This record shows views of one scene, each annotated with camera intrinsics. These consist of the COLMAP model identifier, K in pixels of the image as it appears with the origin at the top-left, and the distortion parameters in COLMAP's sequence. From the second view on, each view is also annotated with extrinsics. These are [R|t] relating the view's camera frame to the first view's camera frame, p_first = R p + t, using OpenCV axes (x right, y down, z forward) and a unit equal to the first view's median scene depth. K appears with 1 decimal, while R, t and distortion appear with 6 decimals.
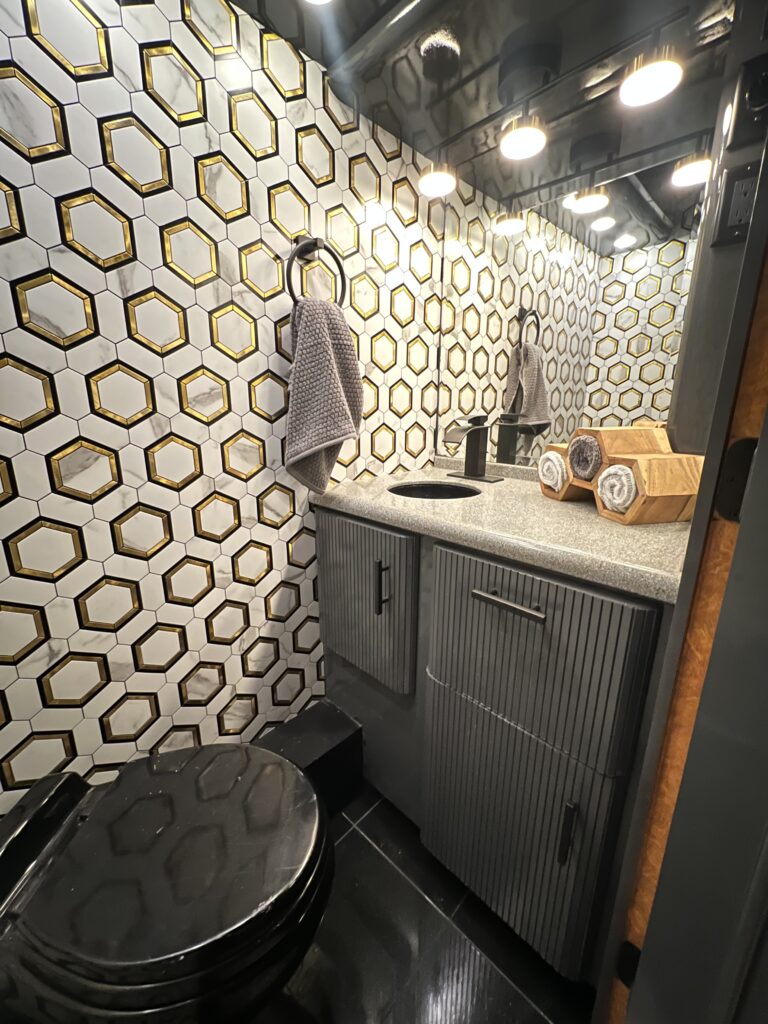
lens RADIAL K [[414.3, 0, 379.2], [0, 414.3, 511.9], [0, 0, 1]] dist [-0.003882, 0.000614]
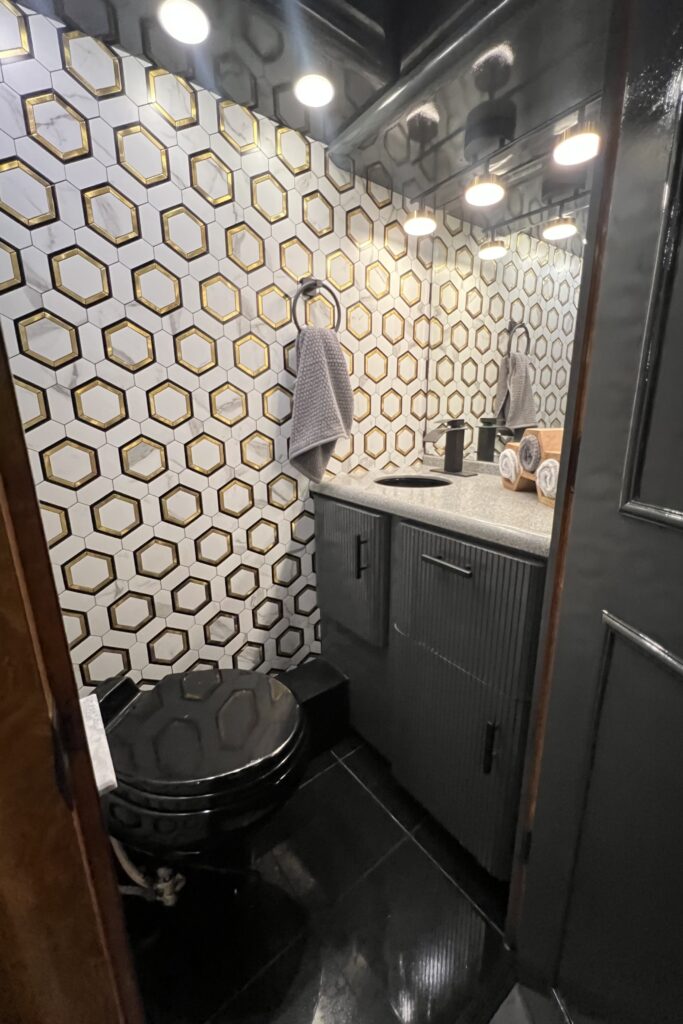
lens RADIAL K [[393.6, 0, 344.9], [0, 393.6, 508.9], [0, 0, 1]] dist [0.000488, -0.000252]
pose [[0.991943, 0.025470, -0.124101, 0.101036], [-0.026261, 0.999644, -0.004736, 0.043789], [0.123936, 0.007957, 0.992258, -0.179392]]
